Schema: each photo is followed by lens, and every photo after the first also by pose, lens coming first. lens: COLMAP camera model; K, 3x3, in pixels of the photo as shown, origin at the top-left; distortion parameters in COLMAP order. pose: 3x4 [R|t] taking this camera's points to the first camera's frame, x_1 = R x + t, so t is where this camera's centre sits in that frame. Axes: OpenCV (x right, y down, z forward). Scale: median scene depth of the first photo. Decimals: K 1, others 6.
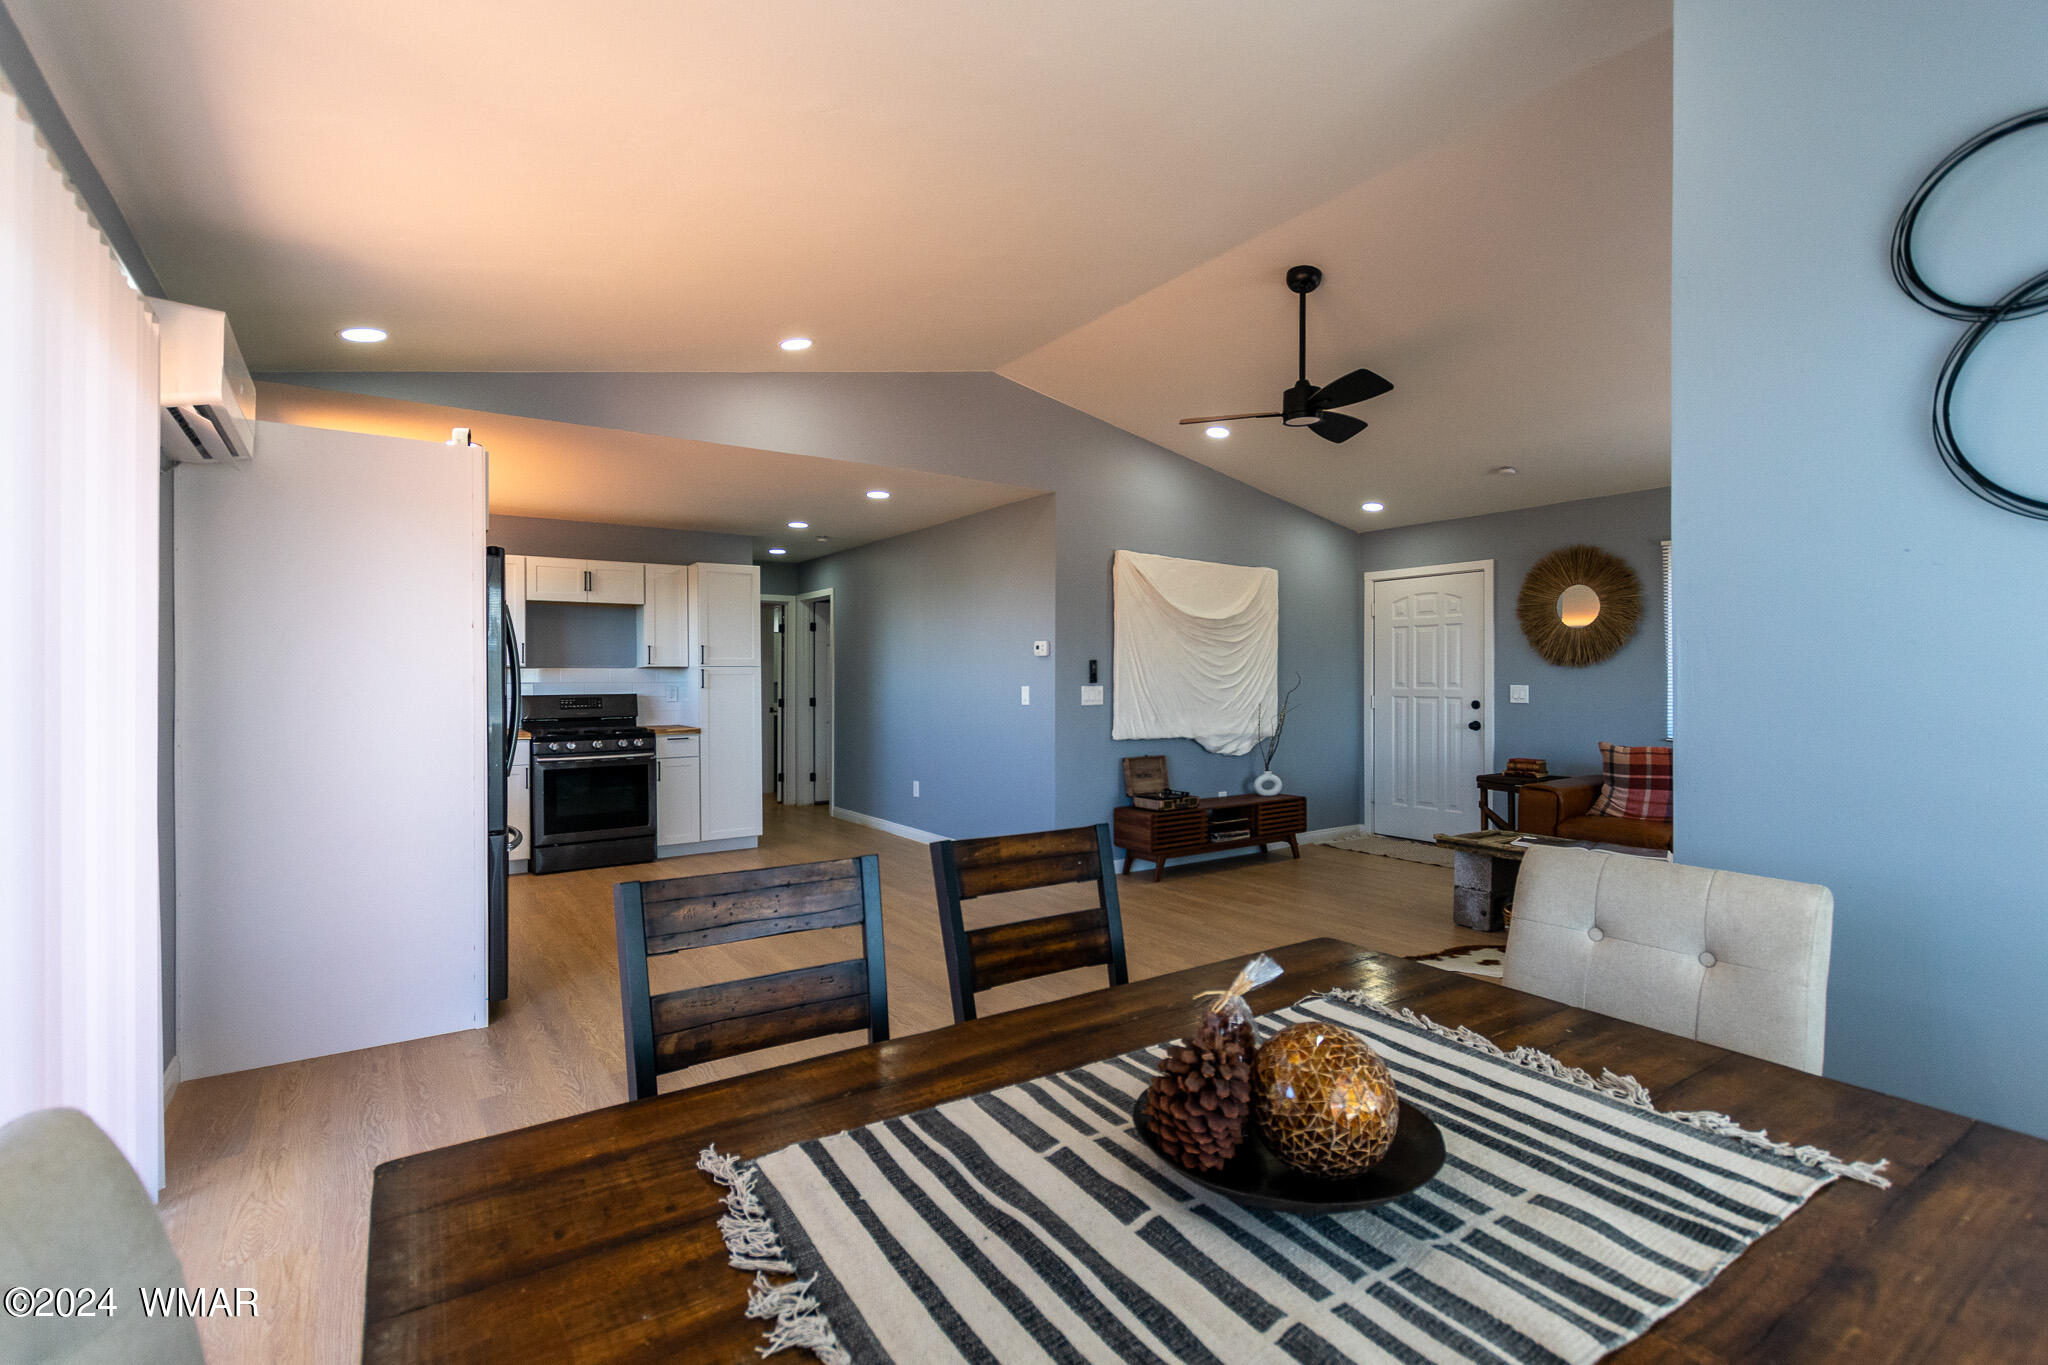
lens RADIAL K [[927.2, 0, 1024.0], [0, 927.2, 682.5], [0, 0, 1]] dist [-0.059702, -0.000006]
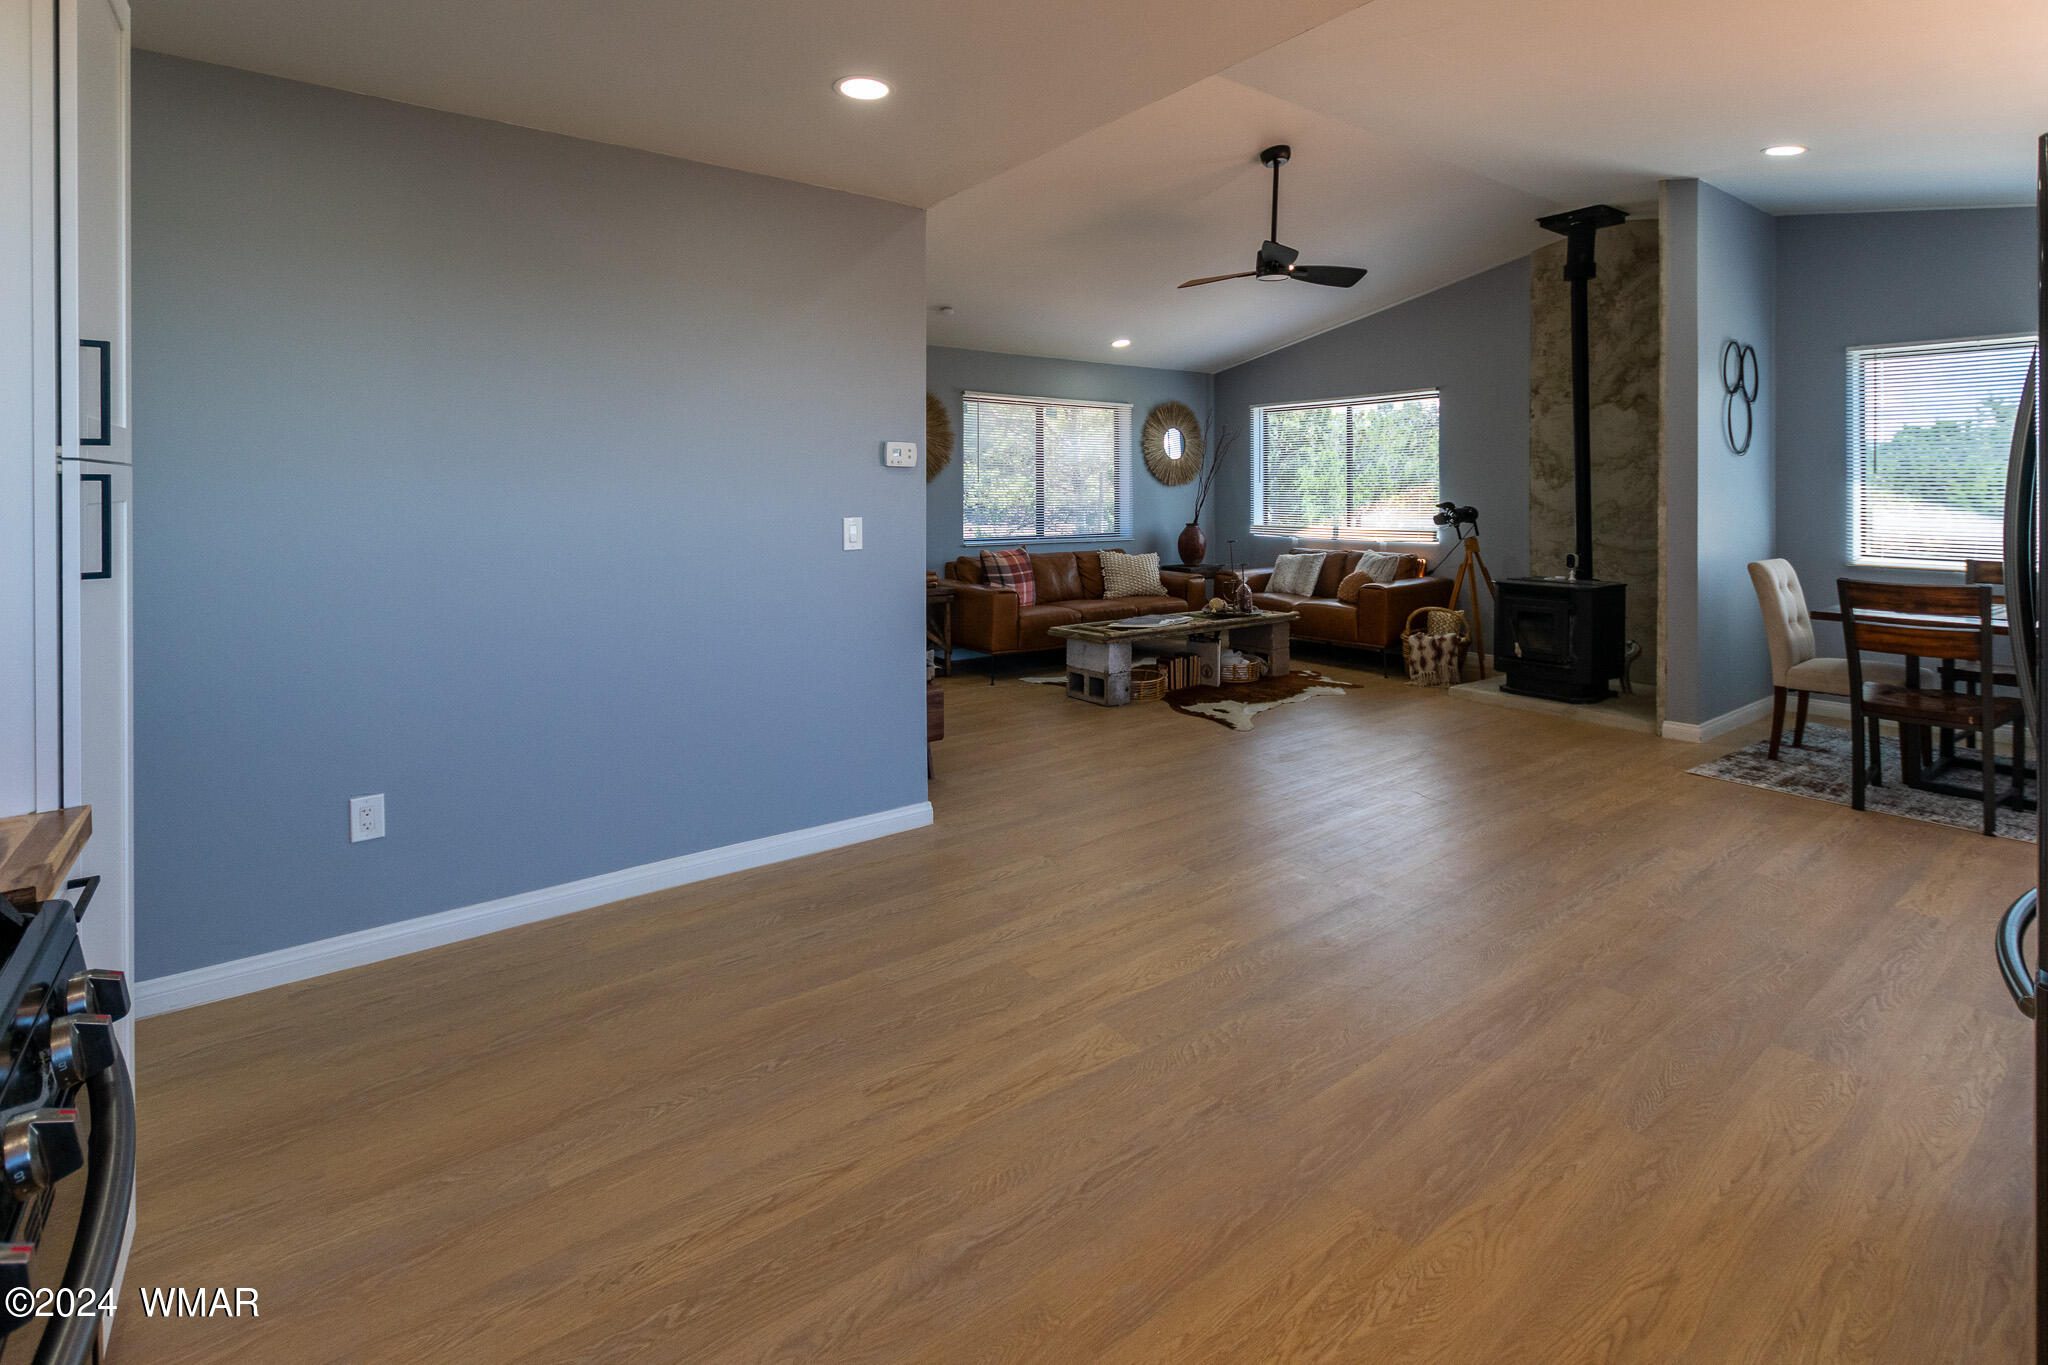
lens RADIAL K [[952.8, 0, 1003.3], [0, 952.8, 487.1], [0, 0, 1]] dist [0.015015, 0.000044]
pose [[-0.058994, 0.007169, 0.998233, -0.574687], [0.009419, 0.999934, -0.006625, -0.009300], [-0.998214, 0.009011, -0.059057, 0.918095]]
